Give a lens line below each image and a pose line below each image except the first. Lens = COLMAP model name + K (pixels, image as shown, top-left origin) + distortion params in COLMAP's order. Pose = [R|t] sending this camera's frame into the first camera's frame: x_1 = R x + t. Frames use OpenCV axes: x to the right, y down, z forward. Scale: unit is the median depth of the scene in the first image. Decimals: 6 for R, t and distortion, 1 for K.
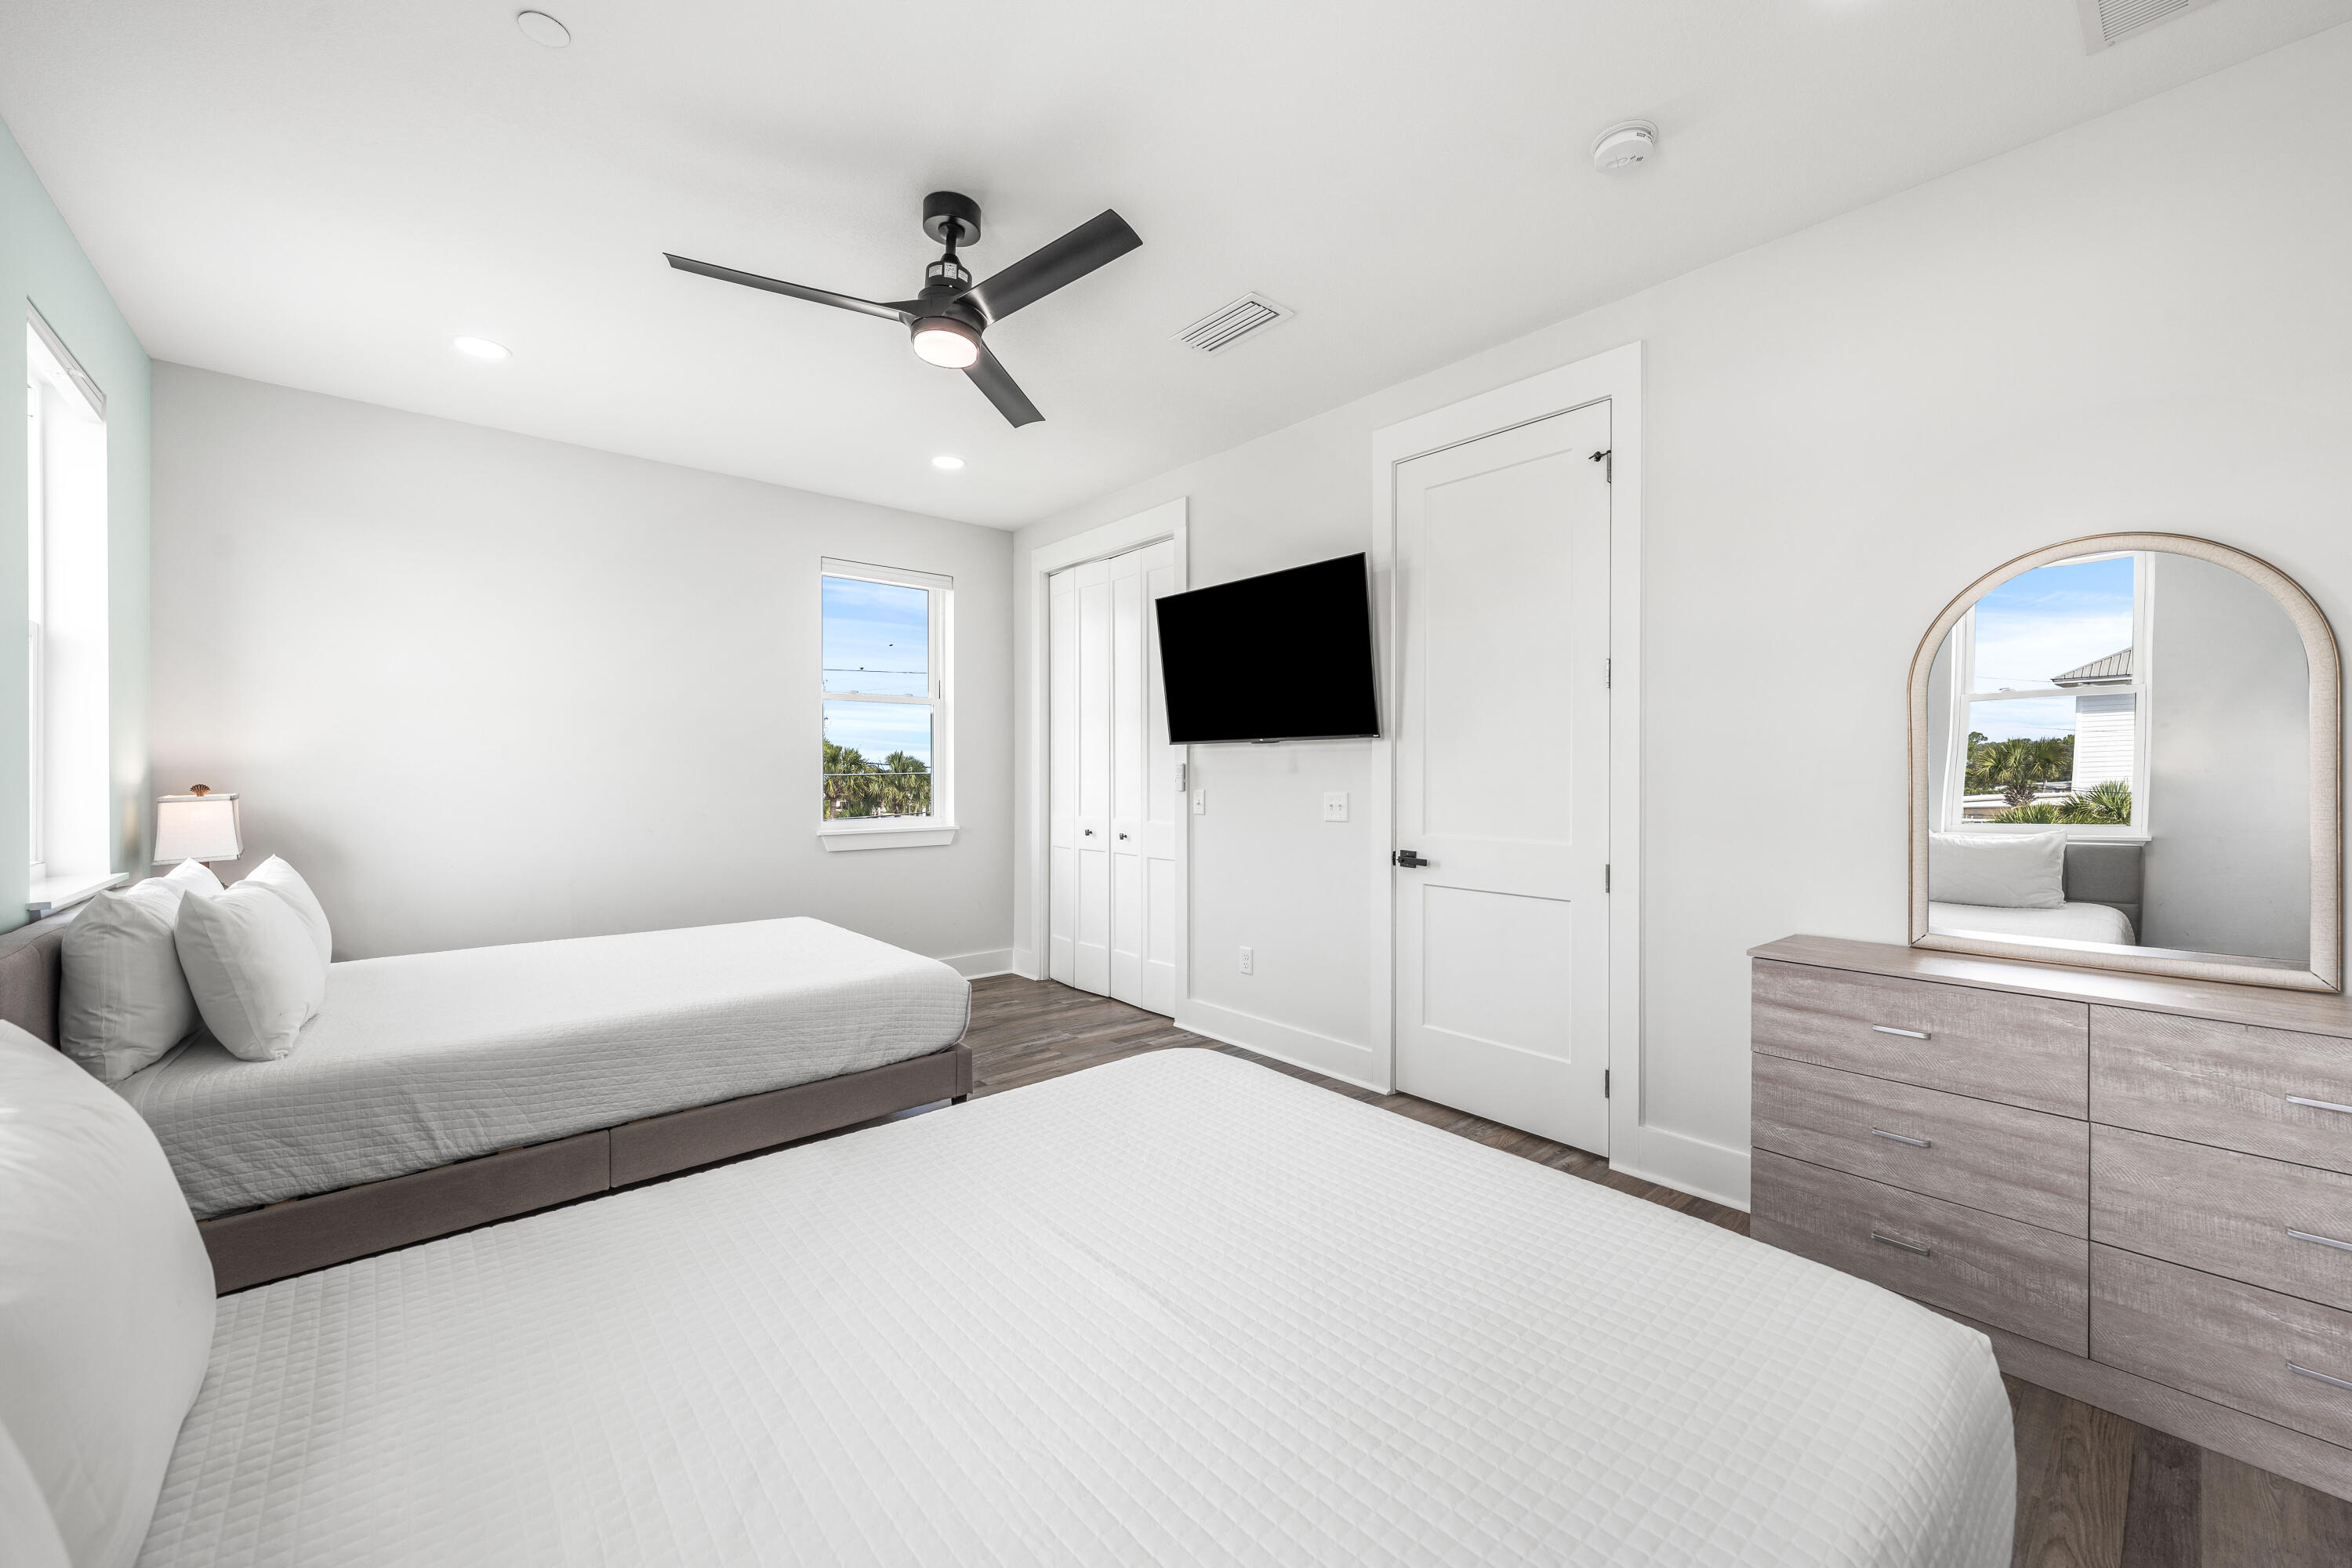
lens RADIAL K [[932.2, 0, 1176.0], [0, 932.2, 786.1], [0, 0, 1]] dist [0.003125, -0.001376]
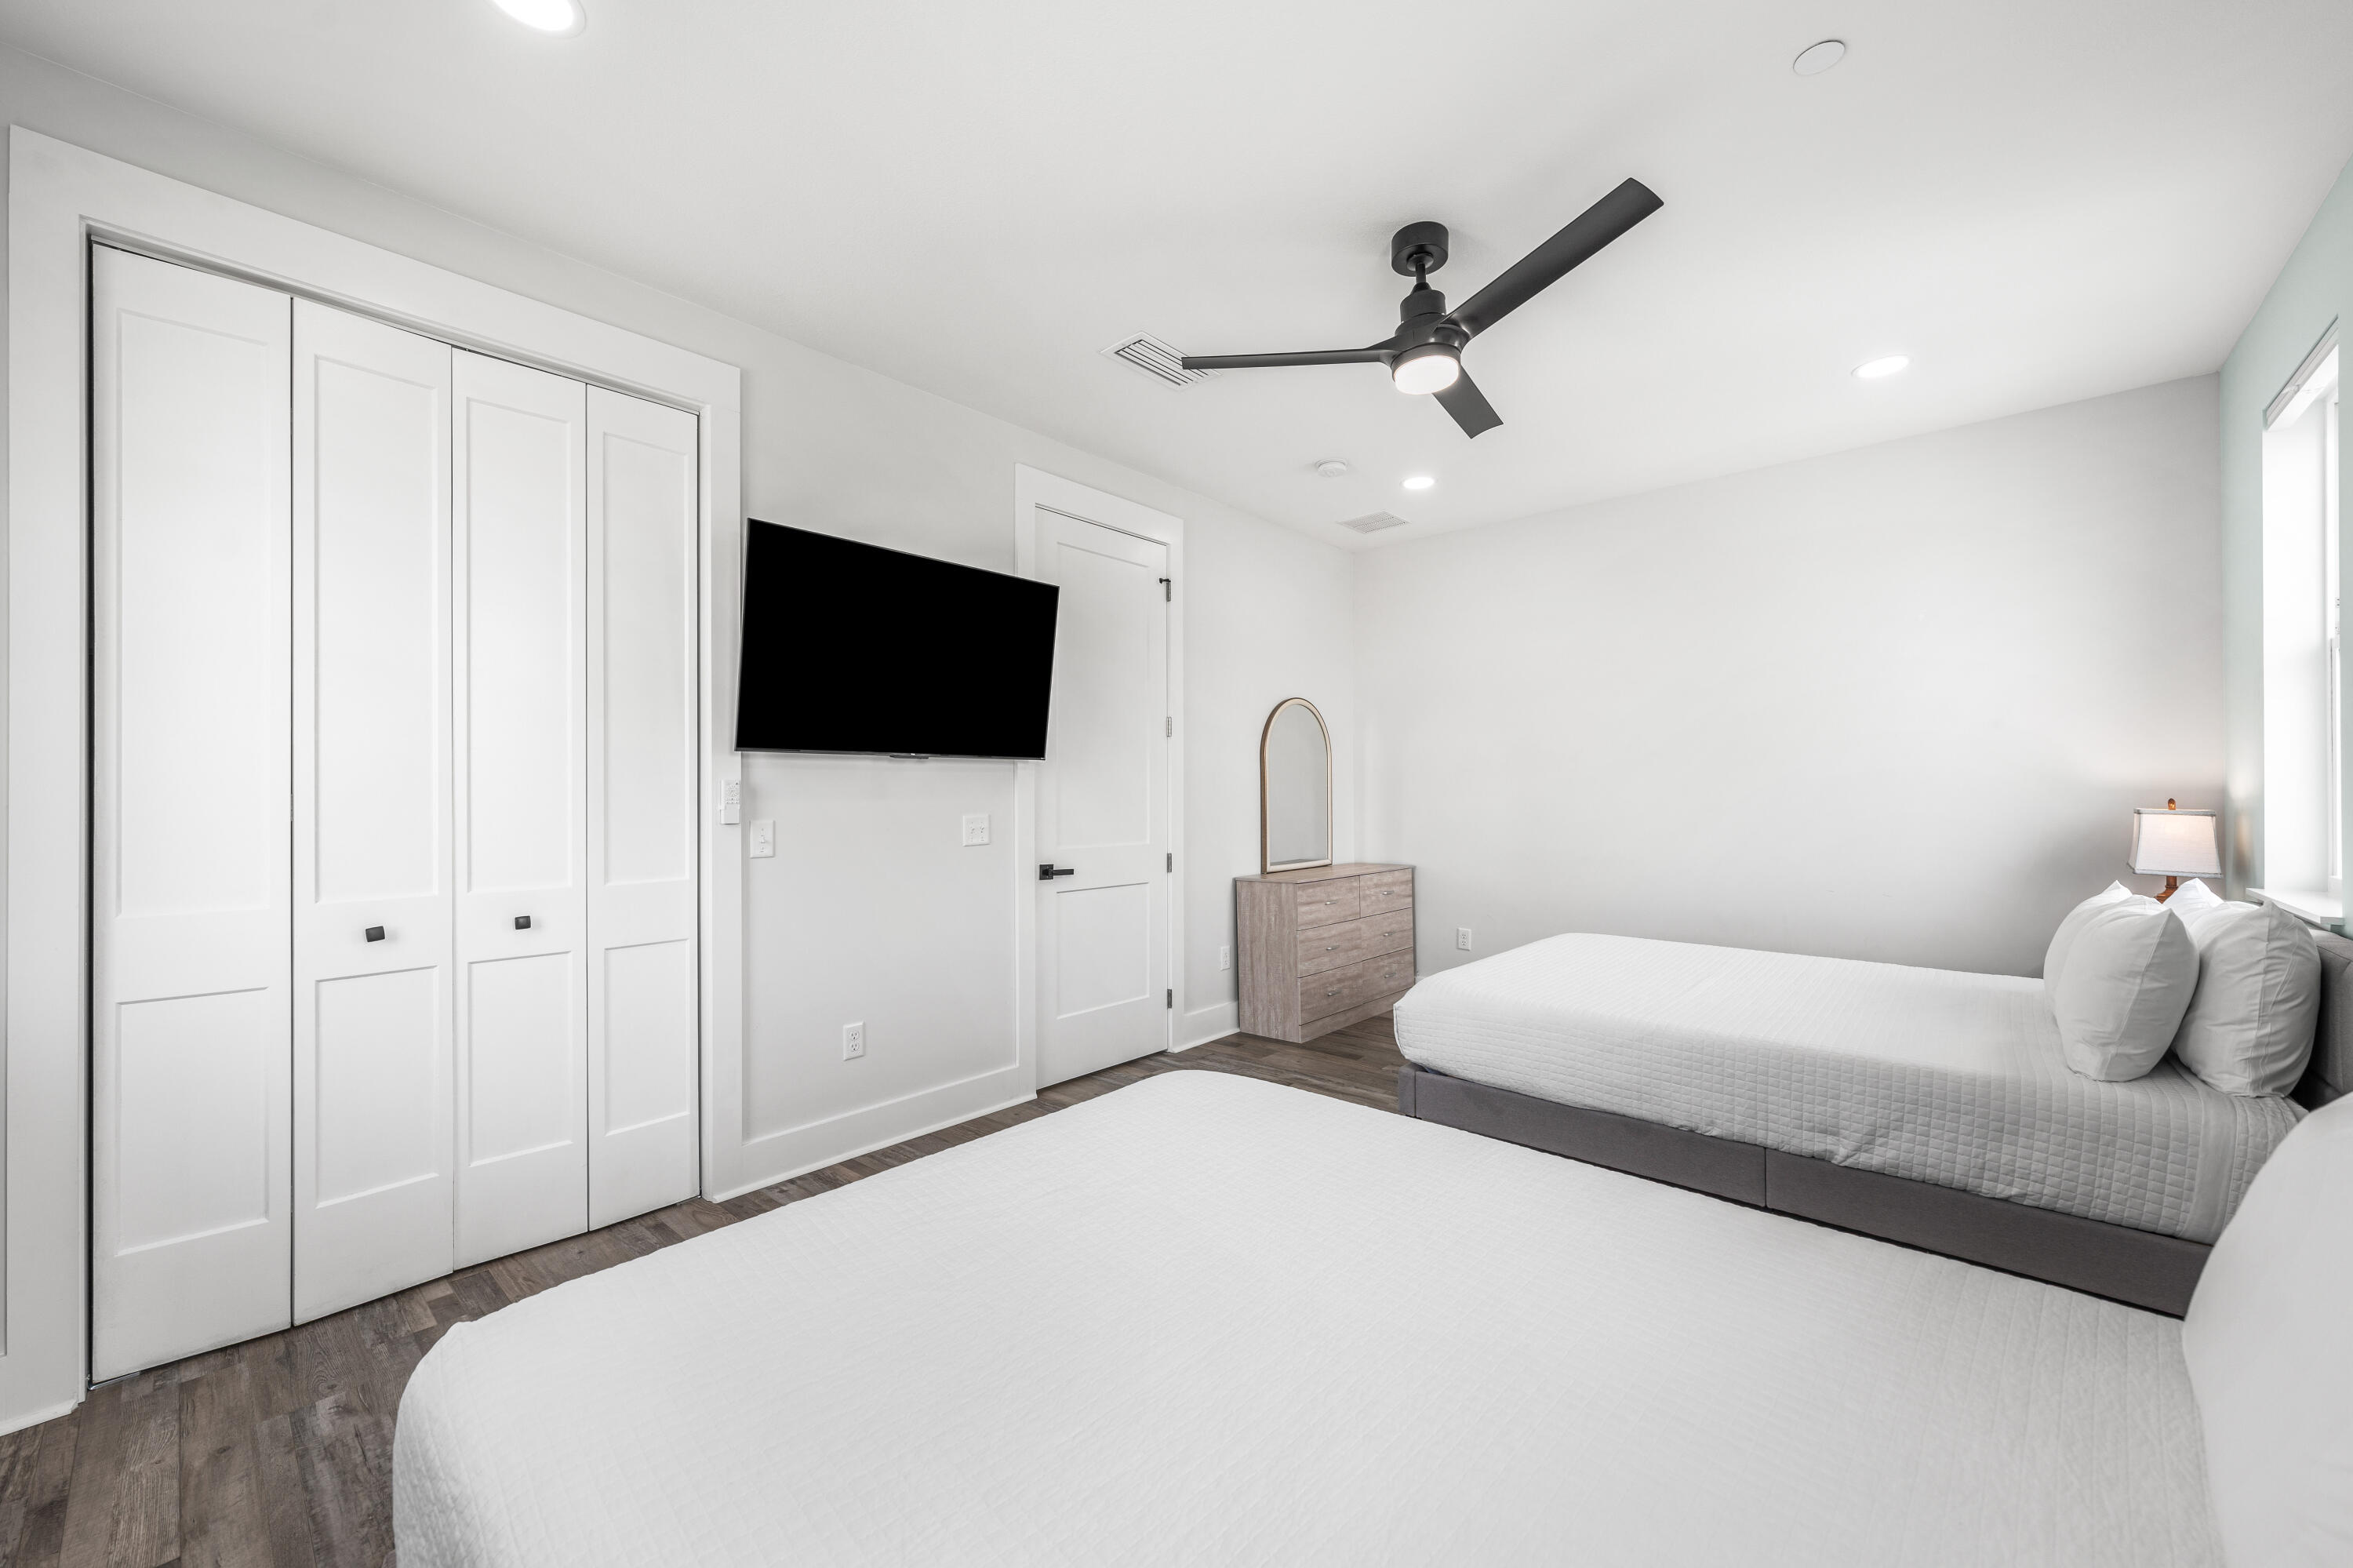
lens RADIAL K [[932.7, 0, 1202.2], [0, 932.7, 774.9], [0, 0, 1]] dist [0.003125, -0.001376]
pose [[-0.182065, 0.010278, 0.983233, -1.197467], [0.010397, 0.999910, -0.008527, -0.034067], [-0.983232, 0.008670, -0.182155, 1.414161]]
